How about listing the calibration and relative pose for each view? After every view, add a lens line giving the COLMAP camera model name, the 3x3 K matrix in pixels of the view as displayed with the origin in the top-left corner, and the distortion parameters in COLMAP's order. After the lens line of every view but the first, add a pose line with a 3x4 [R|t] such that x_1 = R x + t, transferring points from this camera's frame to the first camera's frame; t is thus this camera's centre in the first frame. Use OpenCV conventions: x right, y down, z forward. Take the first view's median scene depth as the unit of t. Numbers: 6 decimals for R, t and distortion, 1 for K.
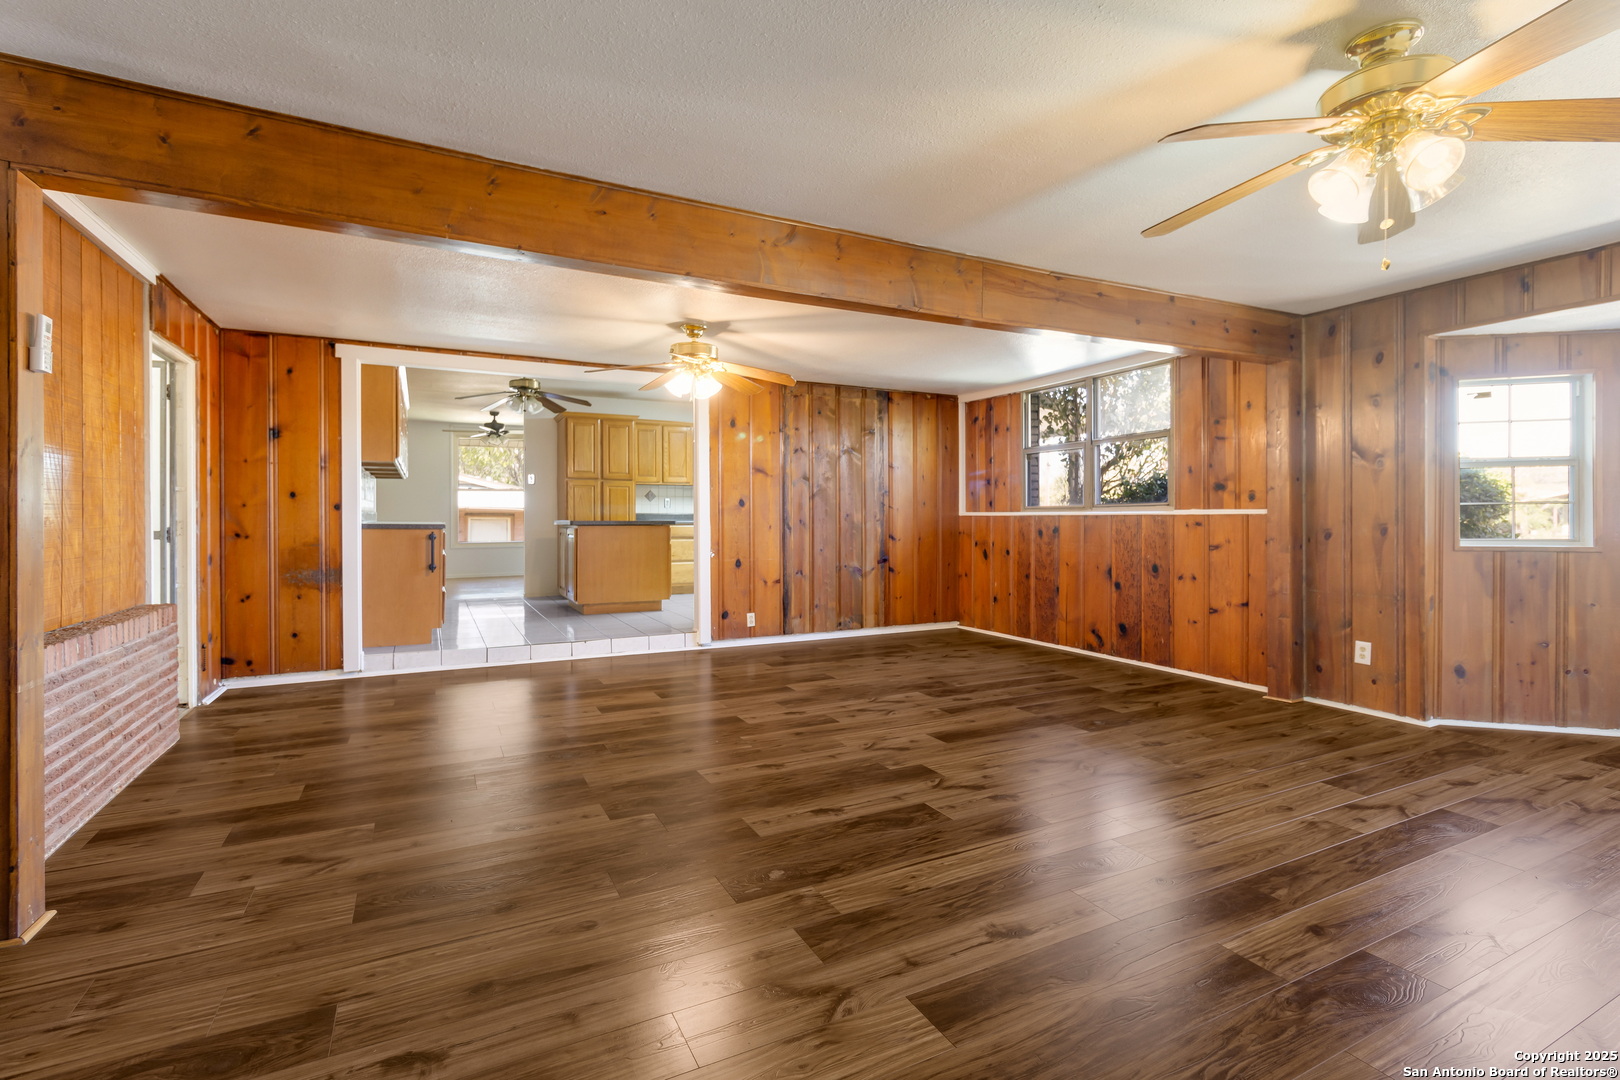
lens RADIAL K [[761.9, 0, 835.6], [0, 761.9, 515.1], [0, 0, 1]] dist [-0.001819, -0.000190]
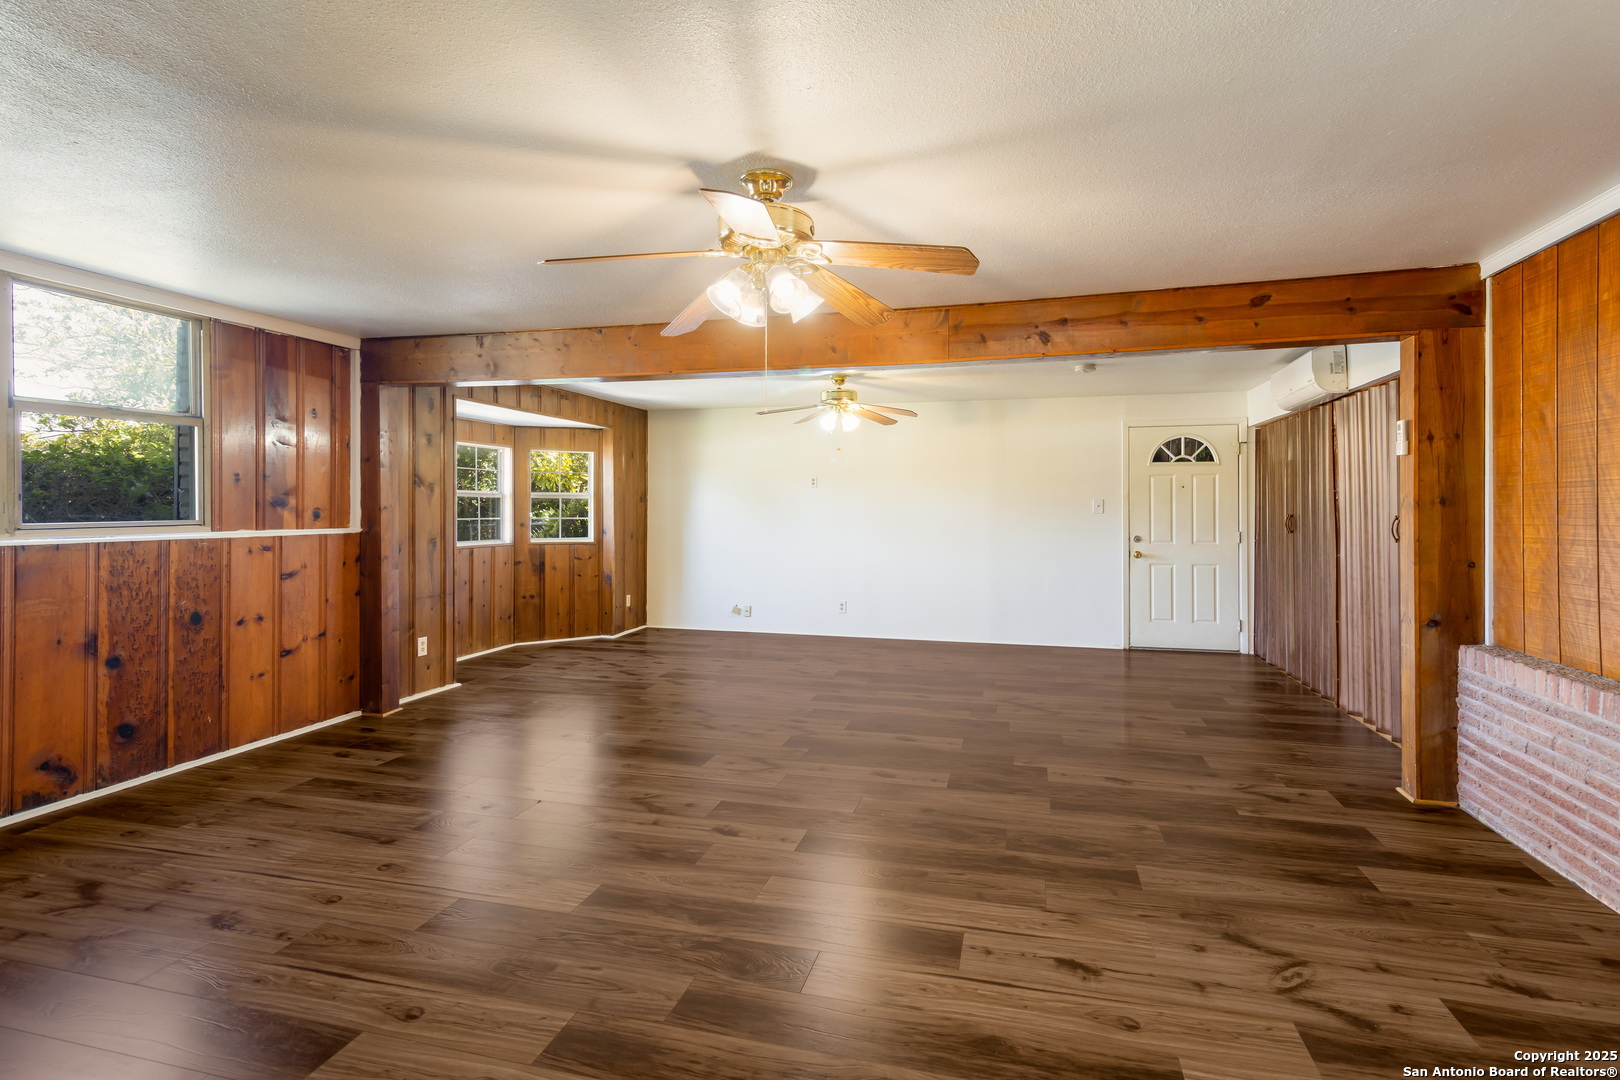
lens RADIAL K [[755.0, 0, 829.7], [0, 755.0, 510.0], [0, 0, 1]] dist [0.007563, 0.000182]
pose [[-0.732621, 0.001230, 0.680636, -0.497291], [0.000482, 0.999999, -0.001289, -0.027802], [-0.680636, -0.000616, -0.732621, 1.205640]]
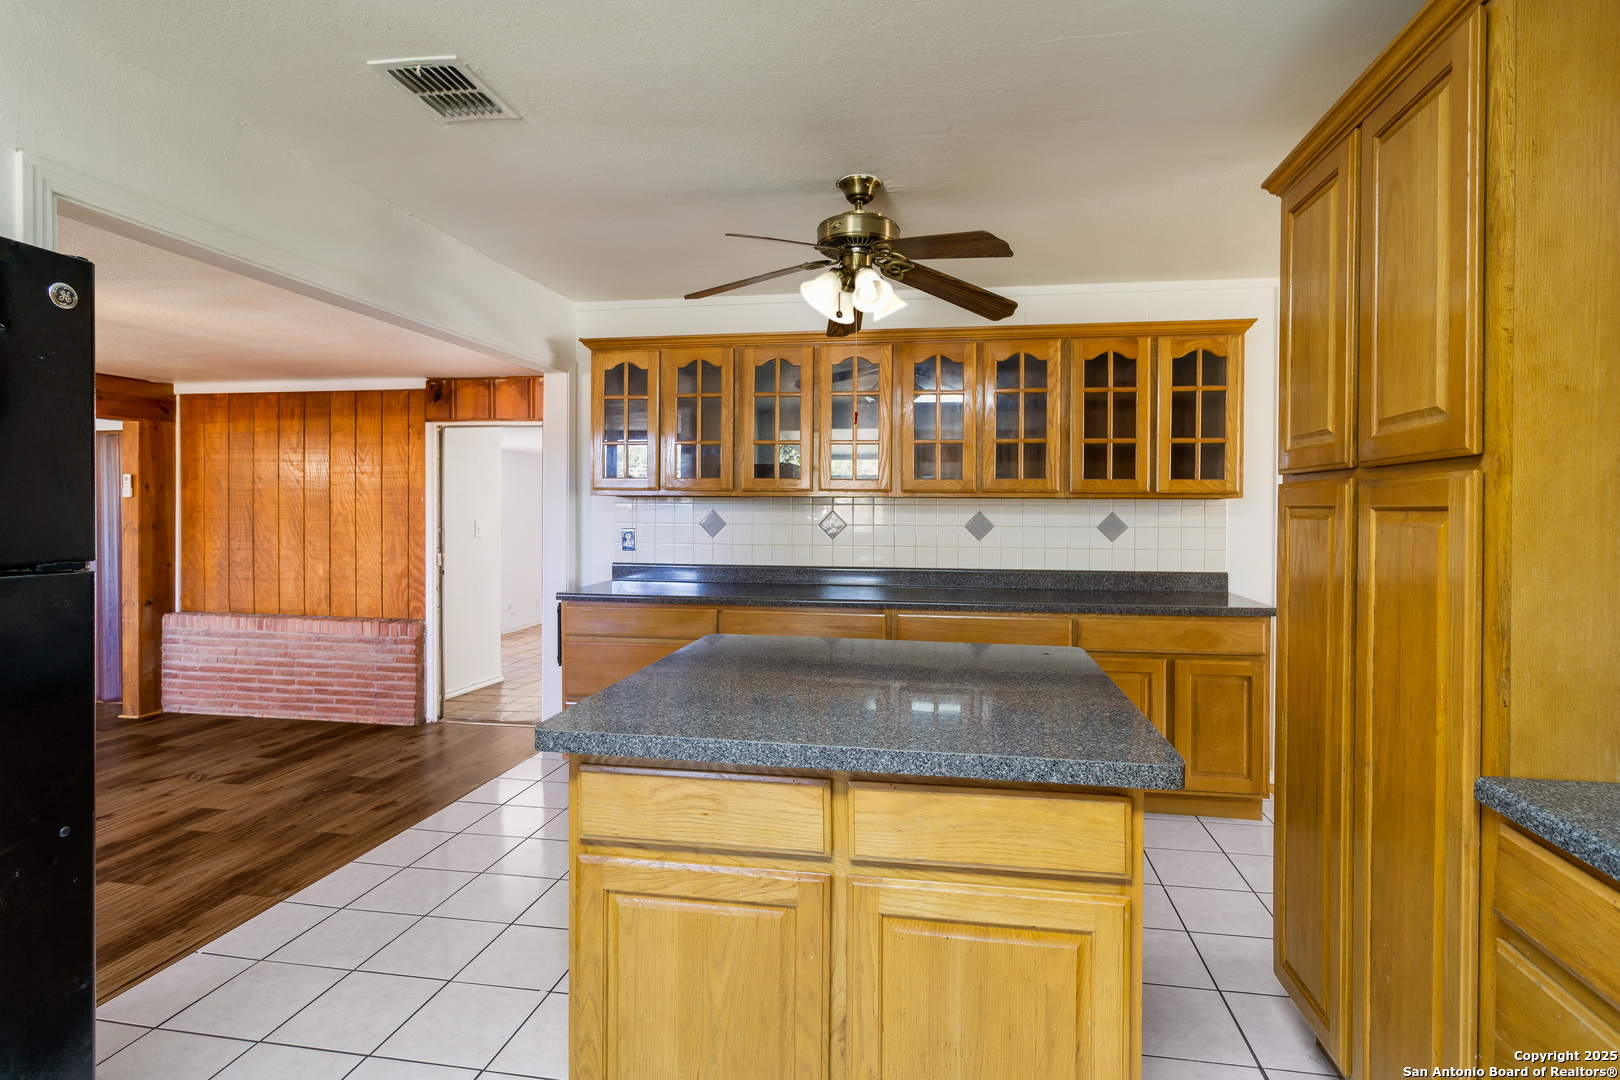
lens RADIAL K [[773.0, 0, 852.5], [0, 773.0, 518.9], [0, 0, 1]] dist [-0.008607, 0.000353]
pose [[-0.594884, 0.002143, -0.803808, -0.171611], [-0.007619, 0.999936, 0.008305, -0.061901], [0.803775, 0.011065, -0.594830, 1.761857]]
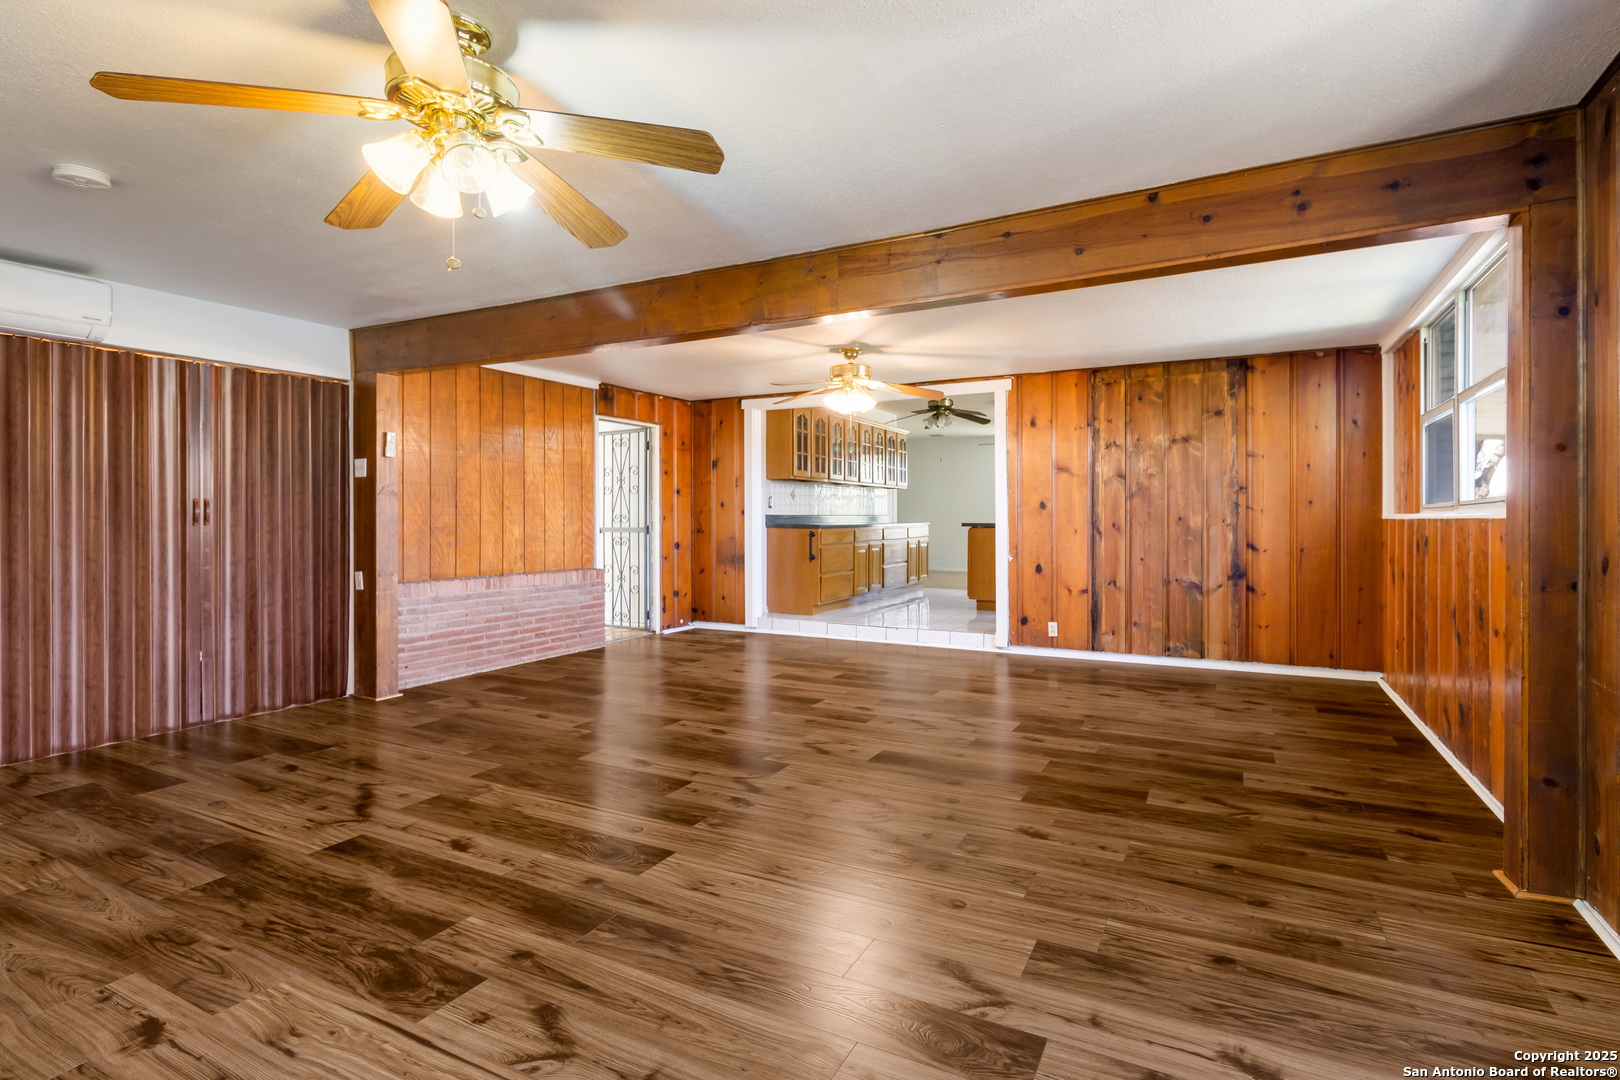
lens RADIAL K [[773.0, 0, 852.5], [0, 773.0, 518.9], [0, 0, 1]] dist [-0.008607, 0.000353]
pose [[0.584135, 0.001877, -0.811654, 0.663133], [0.000966, 0.999995, 0.003008, -0.002776], [0.811656, -0.002541, 0.584131, 0.308437]]
